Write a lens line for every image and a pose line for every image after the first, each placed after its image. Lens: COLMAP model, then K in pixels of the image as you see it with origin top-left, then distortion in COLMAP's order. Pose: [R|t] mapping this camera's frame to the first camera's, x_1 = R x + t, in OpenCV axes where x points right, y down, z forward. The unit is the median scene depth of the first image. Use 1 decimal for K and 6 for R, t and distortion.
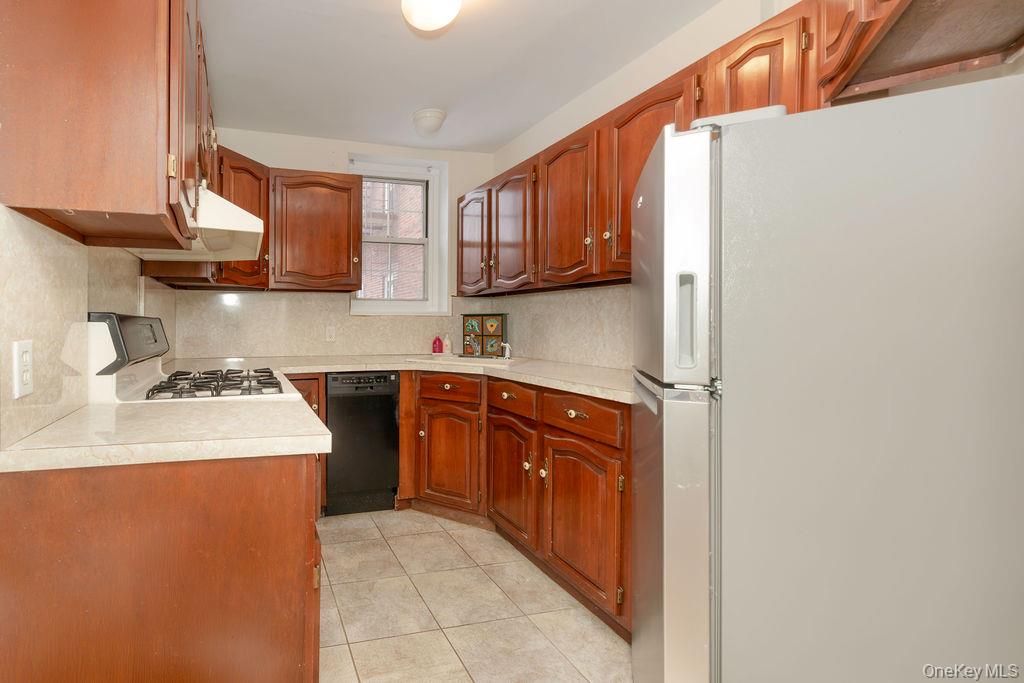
lens RADIAL K [[430.1, 0, 340.1], [0, 430.1, 326.1], [0, 0, 1]] dist [0.000095, -0.000077]
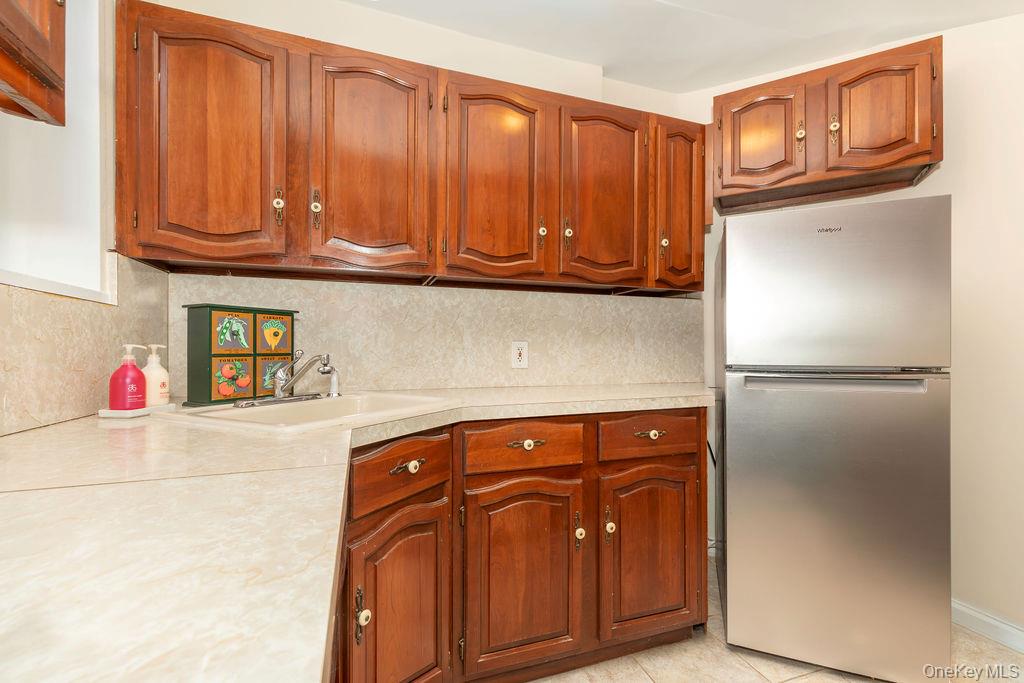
lens RADIAL K [[455.8, 0, 511.3], [0, 455.8, 345.9], [0, 0, 1]] dist [0.002523, -0.000359]
pose [[-0.123311, 0.004133, 0.992359, -0.214212], [0.005069, 0.999981, -0.003535, 0.017814], [-0.992355, 0.004595, -0.123330, 0.898182]]
